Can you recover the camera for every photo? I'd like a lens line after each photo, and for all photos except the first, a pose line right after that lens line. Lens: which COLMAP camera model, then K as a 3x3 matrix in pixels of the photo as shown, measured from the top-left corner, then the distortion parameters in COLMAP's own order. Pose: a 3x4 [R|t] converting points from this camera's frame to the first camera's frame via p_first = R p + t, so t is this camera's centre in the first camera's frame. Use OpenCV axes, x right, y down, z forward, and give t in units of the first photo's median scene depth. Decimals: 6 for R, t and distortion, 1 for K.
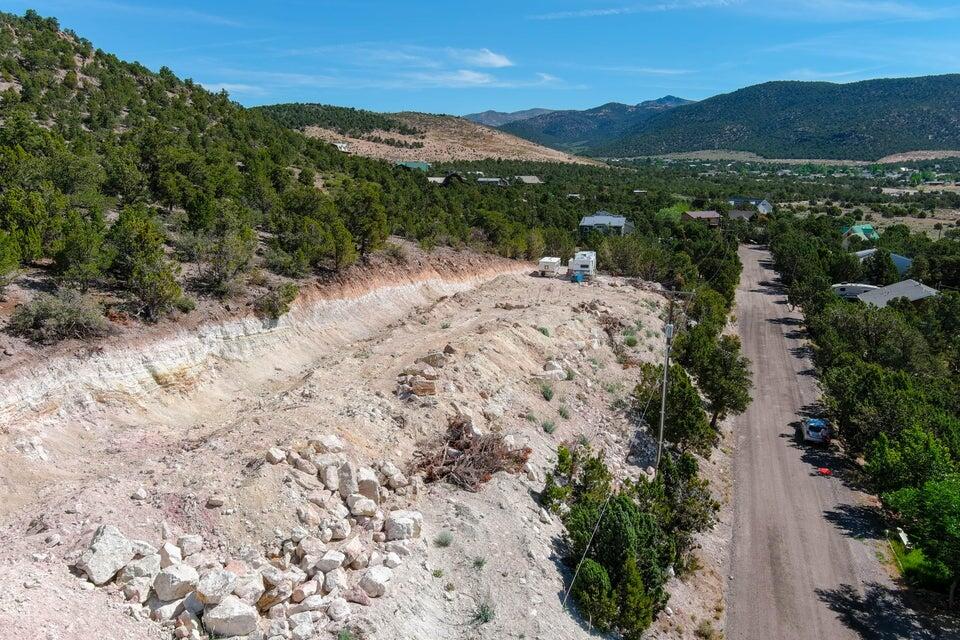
lens RADIAL K [[741.9, 0, 477.9], [0, 741.9, 321.1], [0, 0, 1]] dist [0.029334, -0.021125]
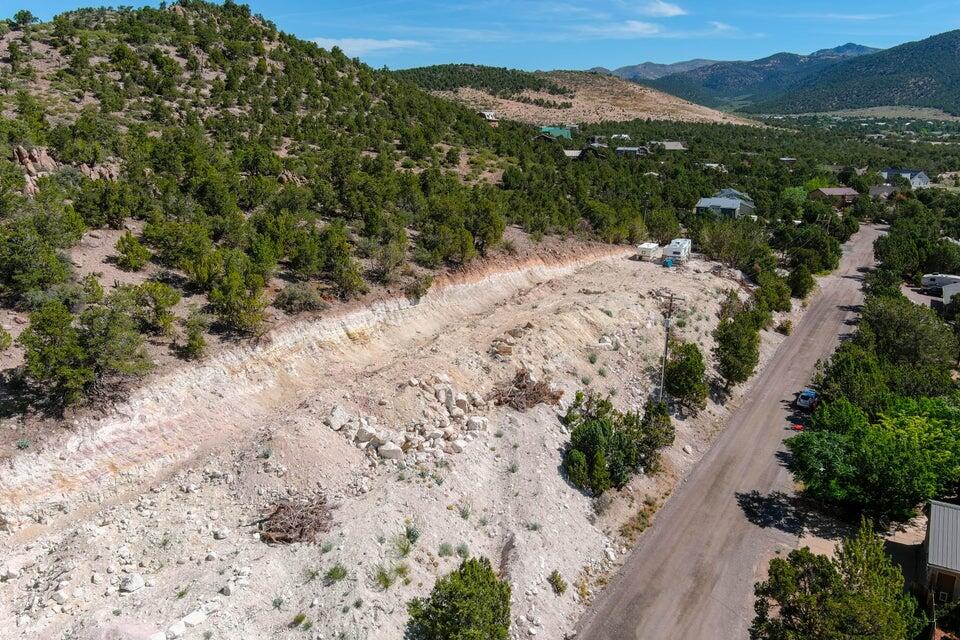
lens RADIAL K [[741.9, 0, 476.0], [0, 741.9, 320.0], [0, 0, 1]] dist [0.029334, -0.021125]
pose [[0.980019, 0.053426, -0.191594, 0.061802], [-0.042425, 0.997232, 0.061068, -0.025766], [0.194327, -0.051720, 0.979572, -0.210583]]
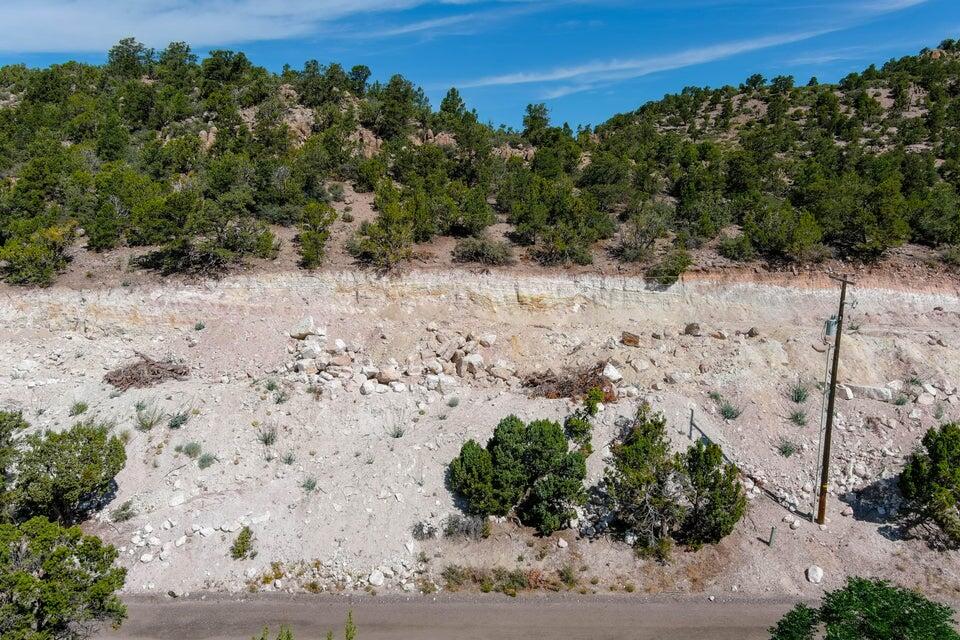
lens RADIAL K [[741.9, 0, 481.1], [0, 741.9, 320.0], [0, 0, 1]] dist [0.029334, -0.021125]
pose [[0.355223, 0.147348, -0.923095, 0.327408], [-0.188042, 0.978576, 0.083843, 0.003369], [0.915673, 0.143798, 0.375320, 0.130733]]
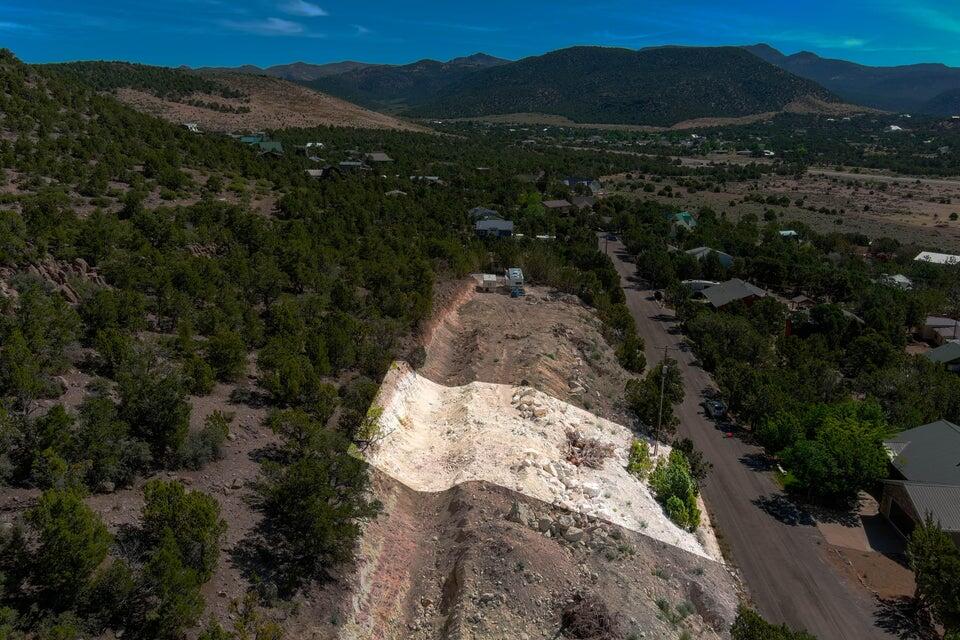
lens RADIAL K [[741.9, 0, 475.8], [0, 741.9, 323.3], [0, 0, 1]] dist [0.029334, -0.021125]
pose [[0.971202, -0.055546, 0.231691, -0.226070], [0.041311, 0.996974, 0.065848, -0.089051], [-0.234648, -0.054380, 0.970558, -0.240734]]
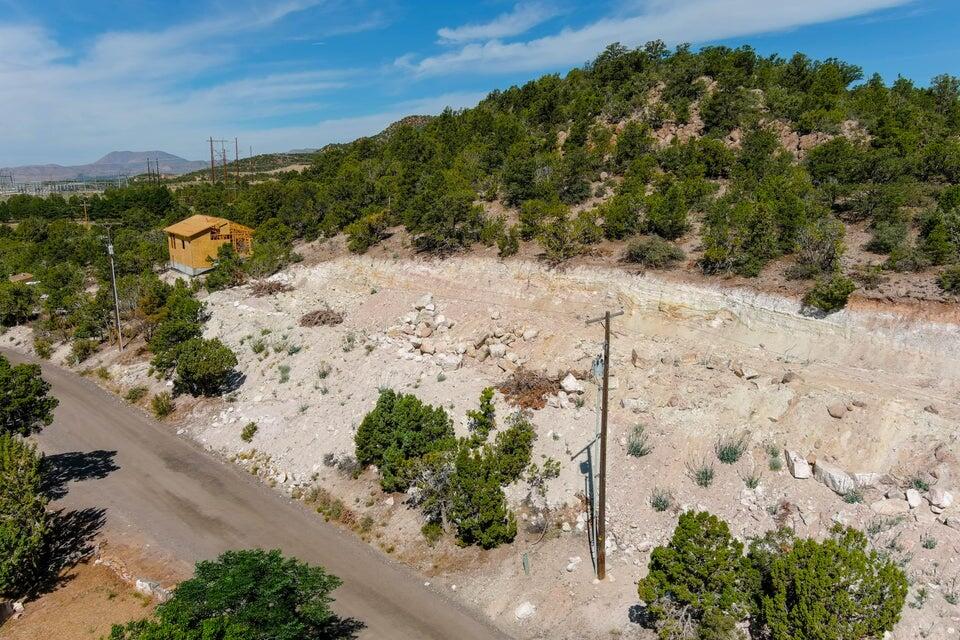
lens RADIAL K [[741.9, 0, 476.5], [0, 741.9, 320.7], [0, 0, 1]] dist [0.029334, -0.021125]
pose [[-0.434965, 0.167069, -0.884813, 0.359060], [-0.189547, 0.943631, 0.271354, -0.076982], [0.880271, 0.285743, -0.378779, 0.436130]]
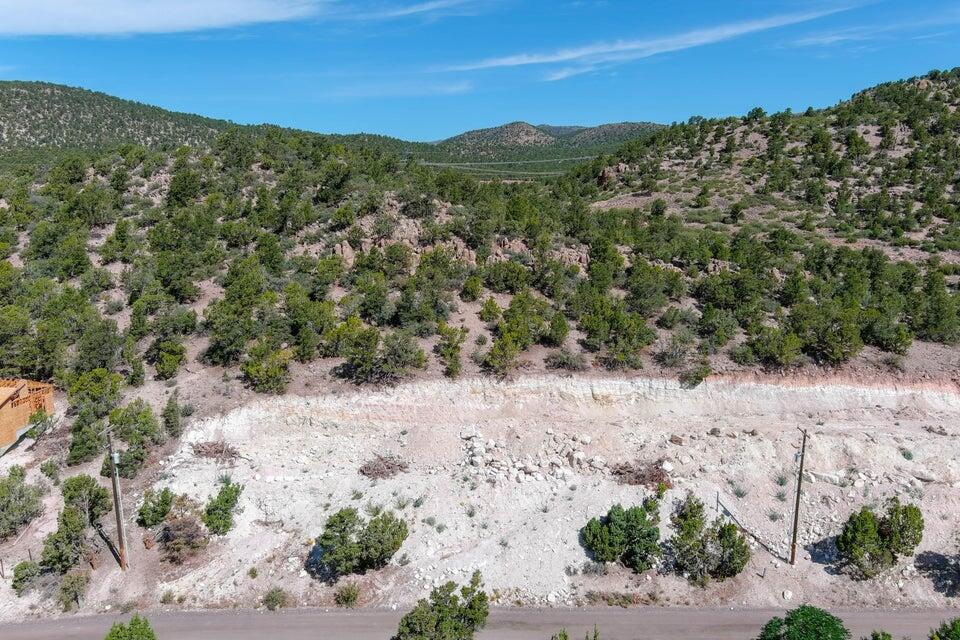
lens RADIAL K [[741.9, 0, 479.7], [0, 741.9, 318.4], [0, 0, 1]] dist [0.029334, -0.021125]
pose [[0.354229, 0.165729, -0.920356, 0.502526], [-0.183813, 0.977311, 0.105239, -0.110013], [0.916916, 0.131895, 0.376655, -0.058257]]
